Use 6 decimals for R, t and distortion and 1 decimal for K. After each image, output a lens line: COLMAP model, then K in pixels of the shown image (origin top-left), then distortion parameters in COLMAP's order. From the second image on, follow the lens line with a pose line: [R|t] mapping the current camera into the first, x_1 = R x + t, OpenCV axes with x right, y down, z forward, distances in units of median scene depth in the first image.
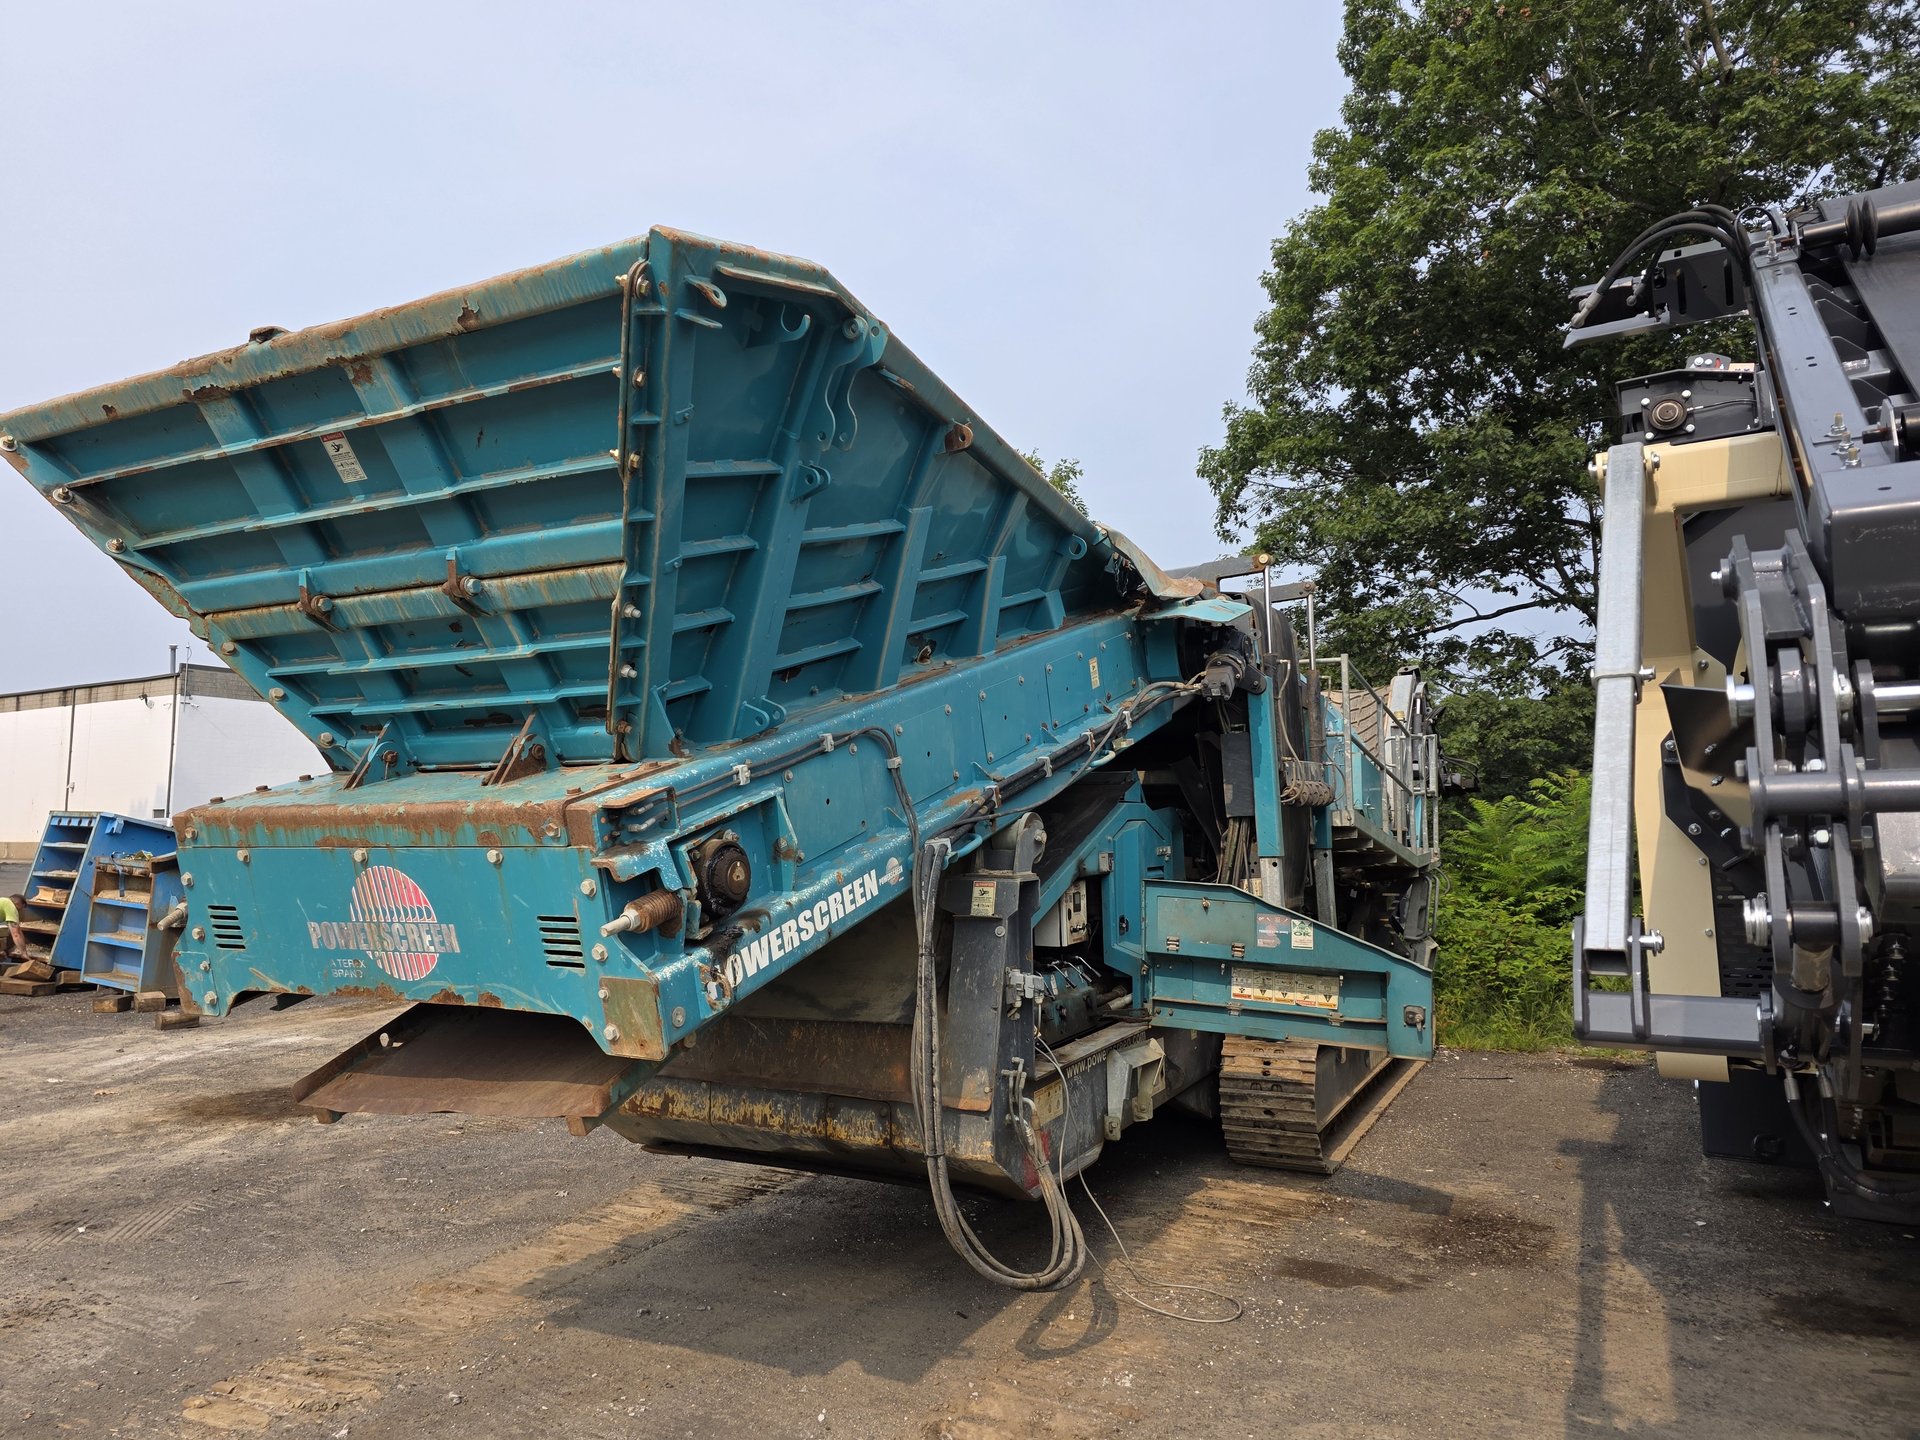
lens RADIAL K [[1294.0, 0, 965.2], [0, 1294.0, 704.6], [0, 0, 1]] dist [0.046199, -0.042747]
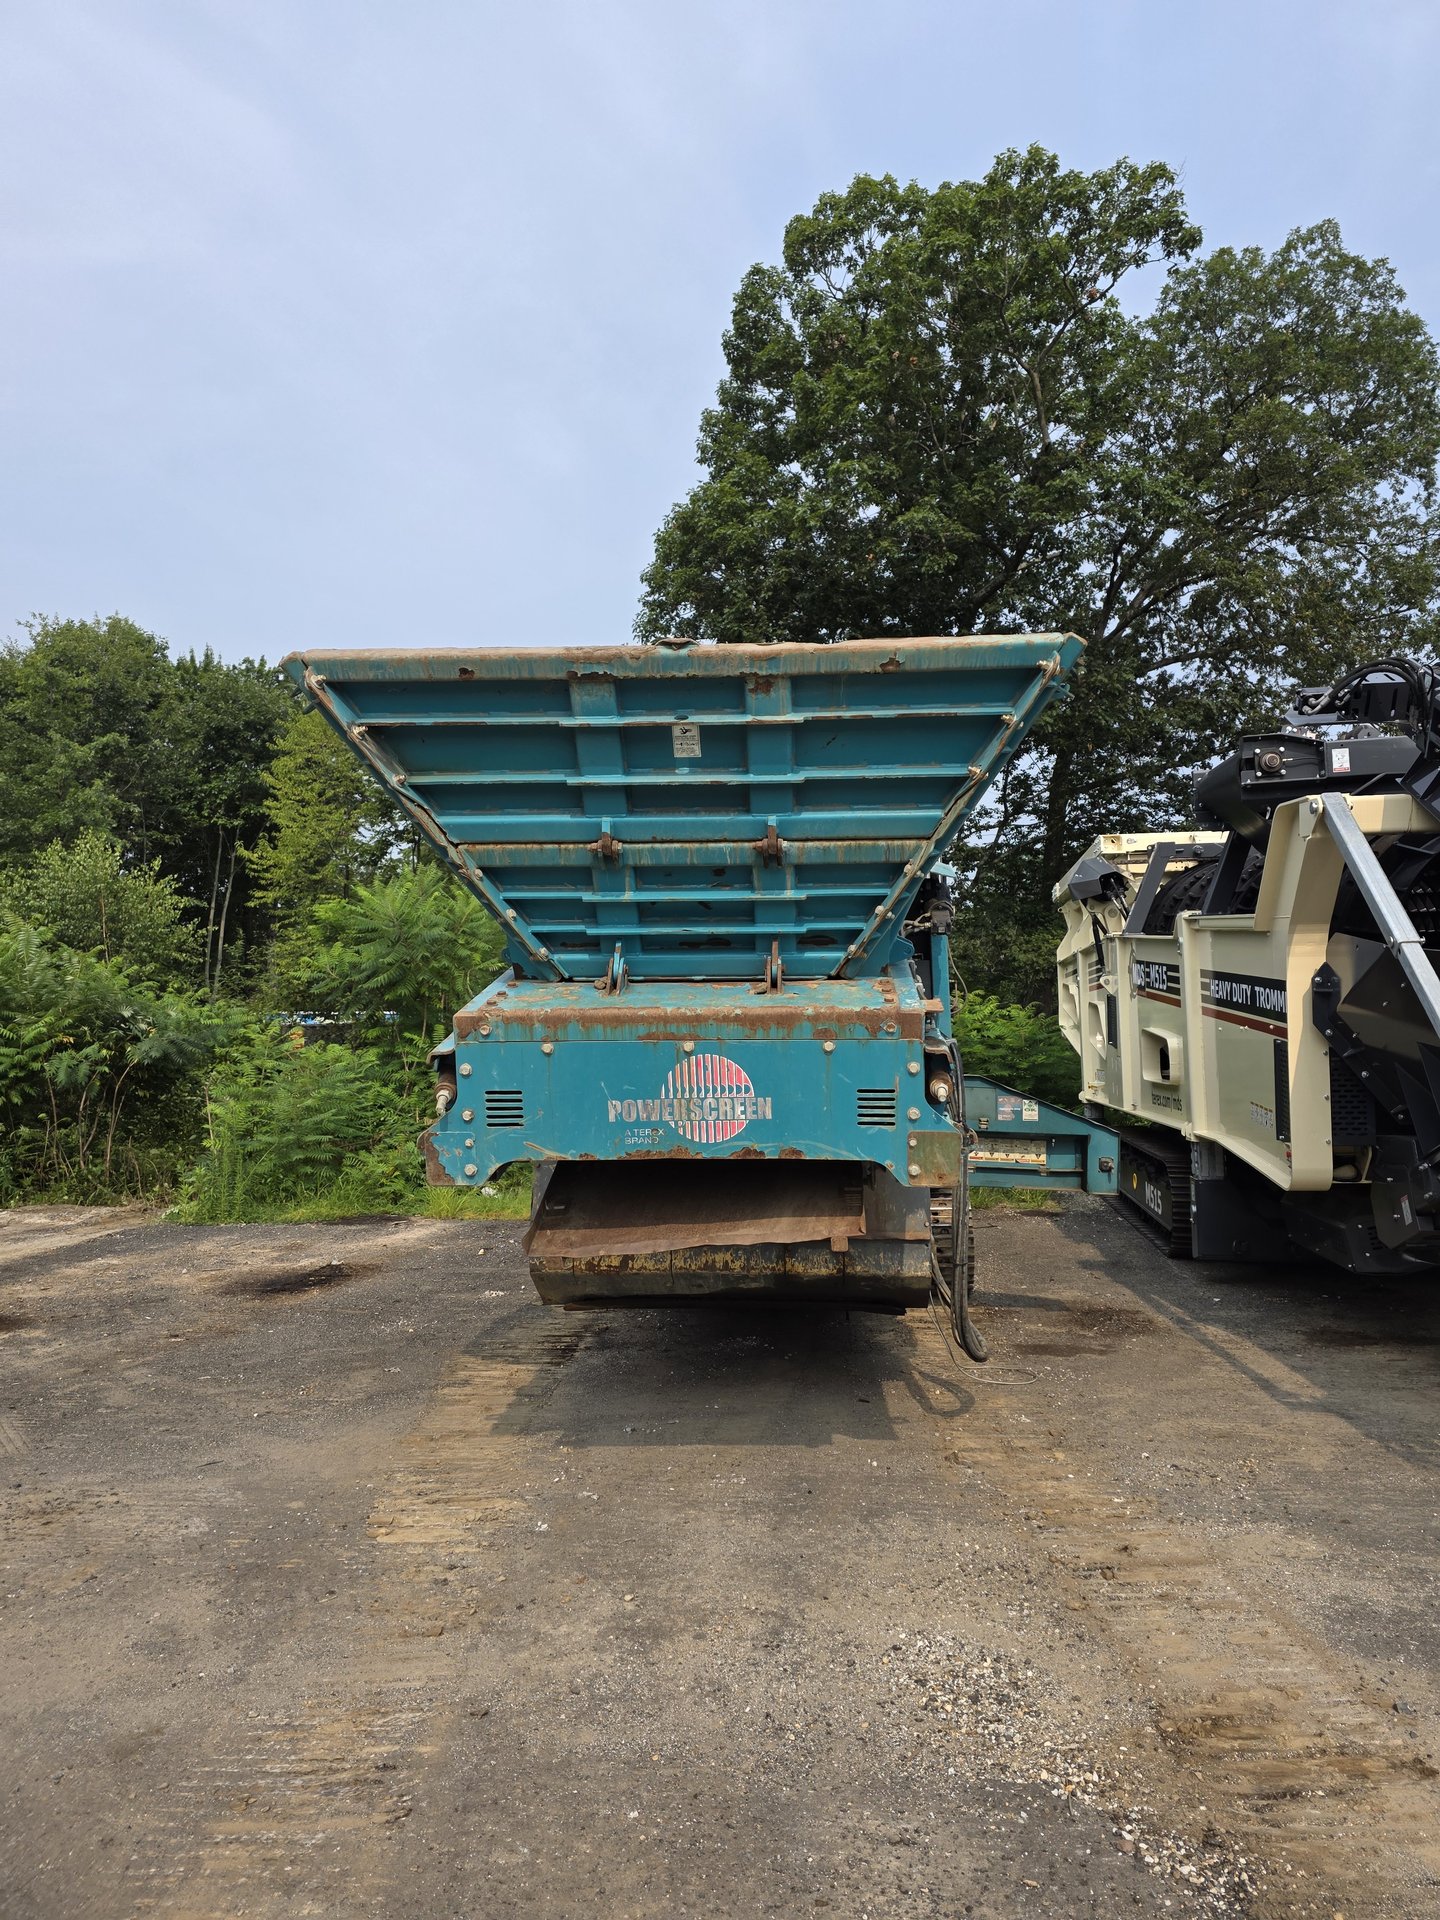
lens RADIAL K [[1294.0, 0, 765.0], [0, 1294.0, 934.1], [0, 0, 1]] dist [0.046199, -0.042747]
pose [[0.905337, 0.034151, 0.423319, -0.699076], [-0.038807, 0.999244, 0.002381, -0.001780], [-0.422918, -0.018583, 0.905977, -0.144506]]
